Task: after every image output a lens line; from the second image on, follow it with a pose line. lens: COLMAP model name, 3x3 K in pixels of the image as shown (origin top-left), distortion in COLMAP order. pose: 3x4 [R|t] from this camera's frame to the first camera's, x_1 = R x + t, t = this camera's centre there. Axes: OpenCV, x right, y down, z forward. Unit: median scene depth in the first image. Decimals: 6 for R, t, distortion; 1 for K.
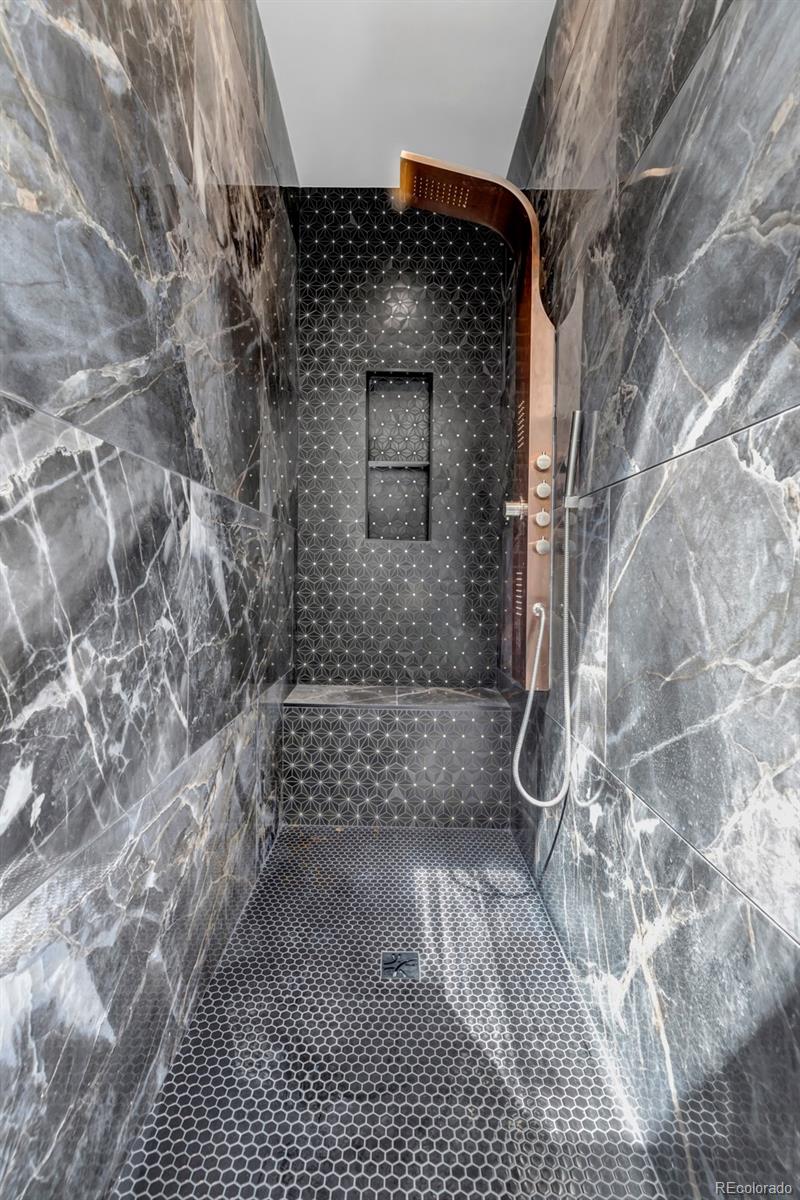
lens RADIAL K [[549.5, 0, 387.7], [0, 549.5, 581.4], [0, 0, 1]] dist [-0.013907, 0.000068]
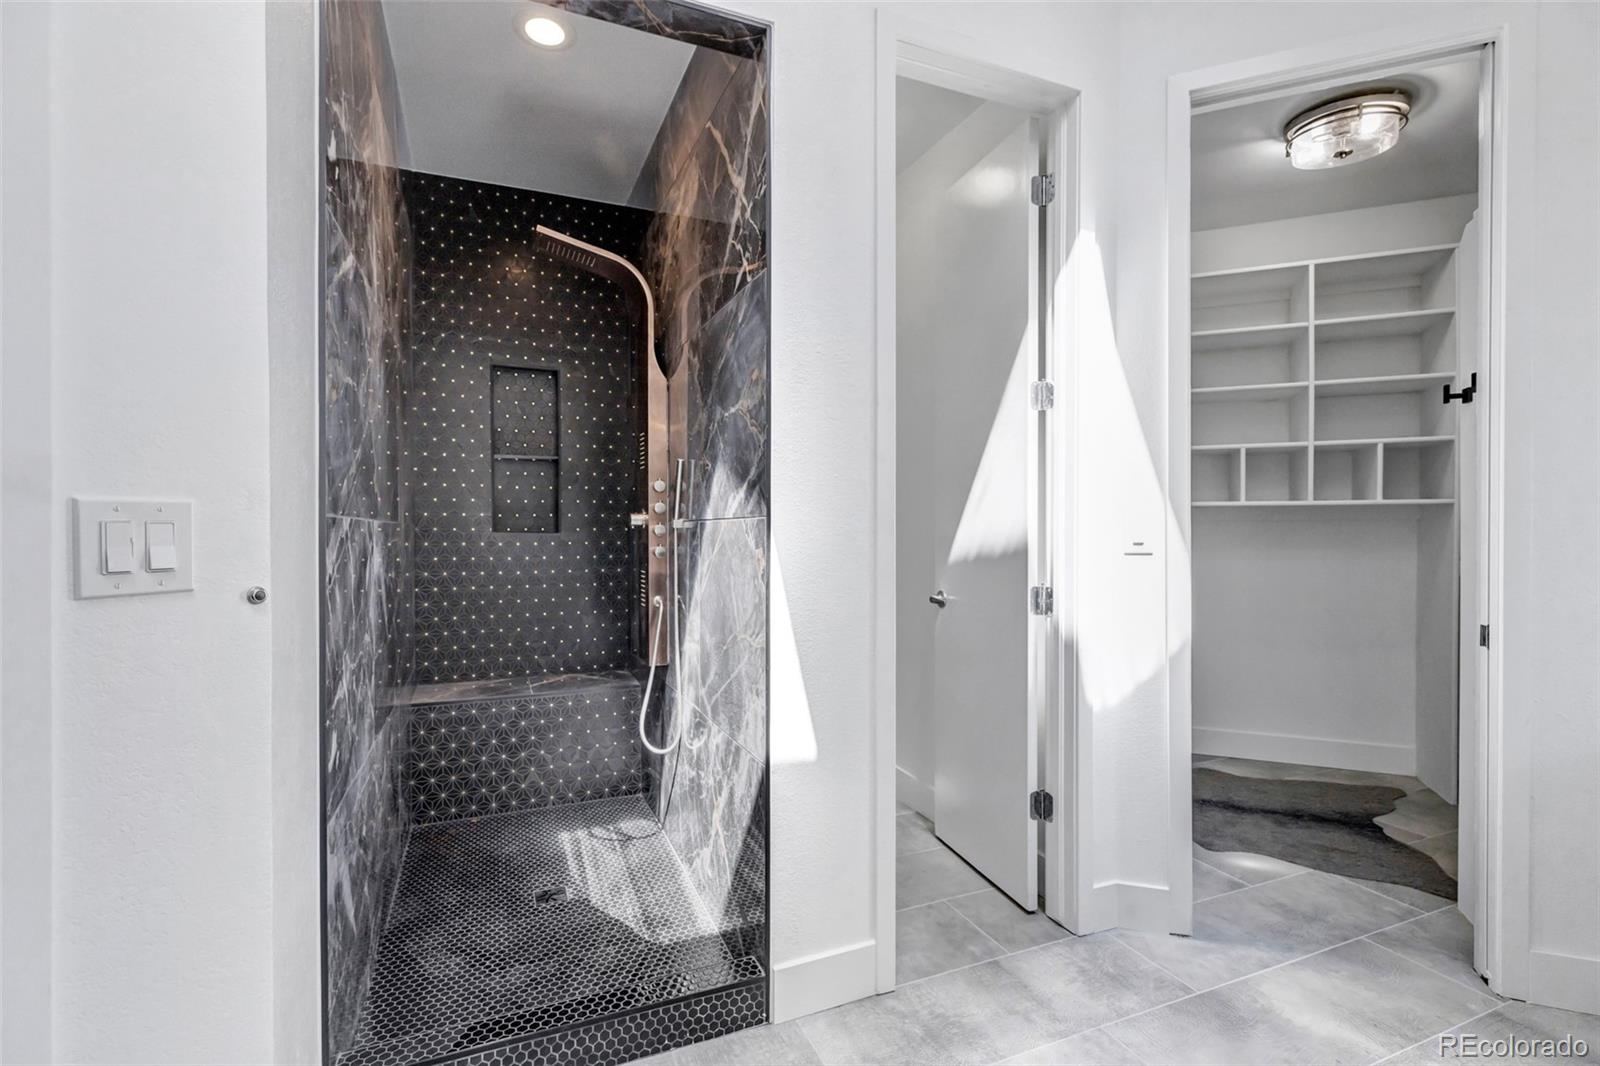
lens RADIAL K [[726.7, 0, 800.0], [0, 726.7, 533.0], [0, 0, 1]] dist [0.007071, 0.000374]
pose [[0.911441, -0.016345, 0.411107, -0.087503], [0.018353, 0.999831, -0.000938, -0.076239], [-0.411022, 0.008400, 0.911587, -0.512485]]
